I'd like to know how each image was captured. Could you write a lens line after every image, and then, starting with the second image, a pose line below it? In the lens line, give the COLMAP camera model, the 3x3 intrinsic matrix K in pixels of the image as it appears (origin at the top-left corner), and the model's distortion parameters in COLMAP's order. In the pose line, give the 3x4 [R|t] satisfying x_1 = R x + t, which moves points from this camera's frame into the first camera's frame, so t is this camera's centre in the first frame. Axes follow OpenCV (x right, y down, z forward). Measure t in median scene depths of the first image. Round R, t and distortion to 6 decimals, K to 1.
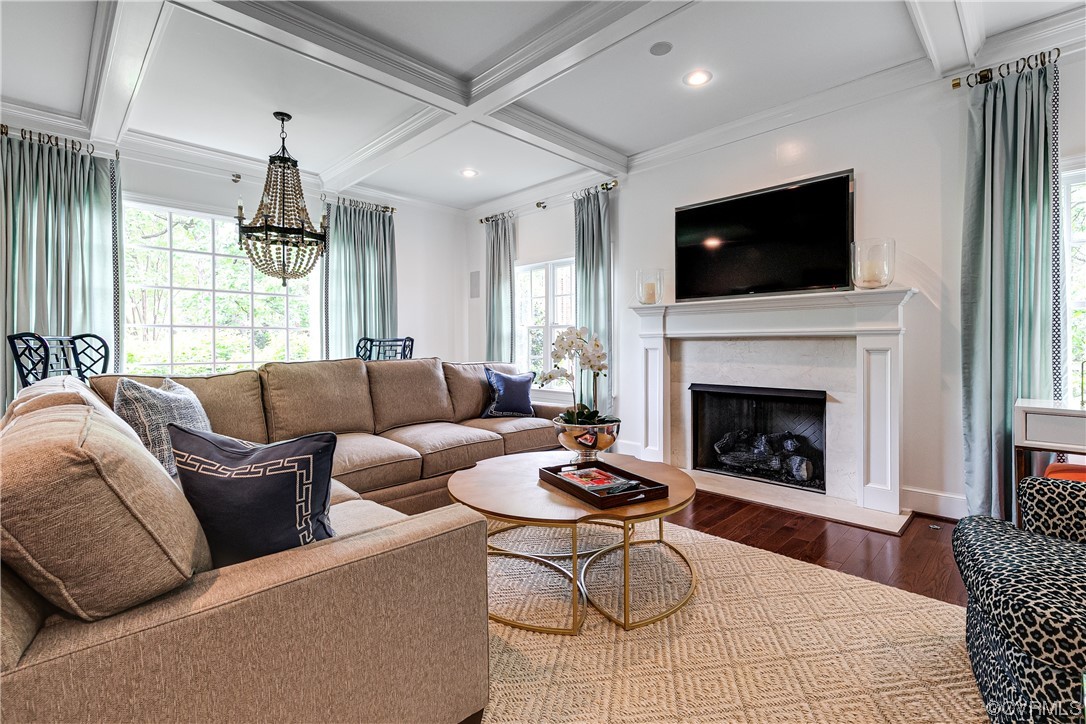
lens RADIAL K [[502.7, 0, 547.1], [0, 502.7, 348.4], [0, 0, 1]] dist [0.003322, -0.000006]
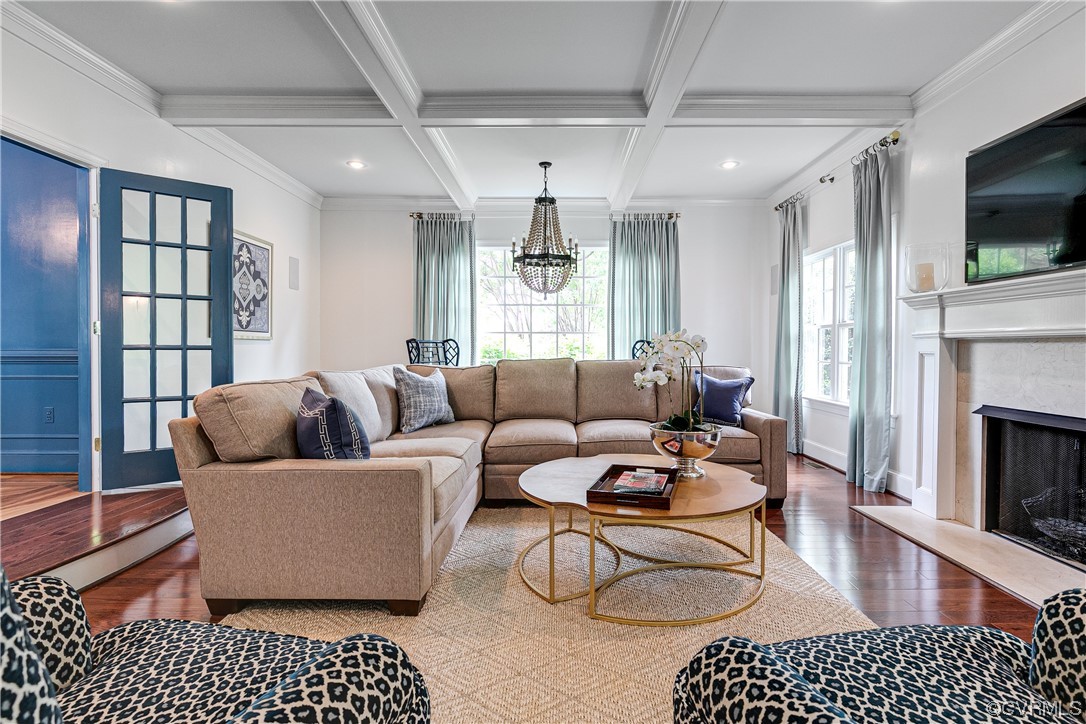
lens RADIAL K [[533.7, 0, 546.5], [0, 533.7, 353.7], [0, 0, 1]] dist [-0.001253, -0.000766]
pose [[0.695802, 0.012946, -0.718117, 0.503176], [-0.008588, 0.999916, 0.009704, -0.002555], [0.718182, -0.000585, 0.695855, 0.087302]]
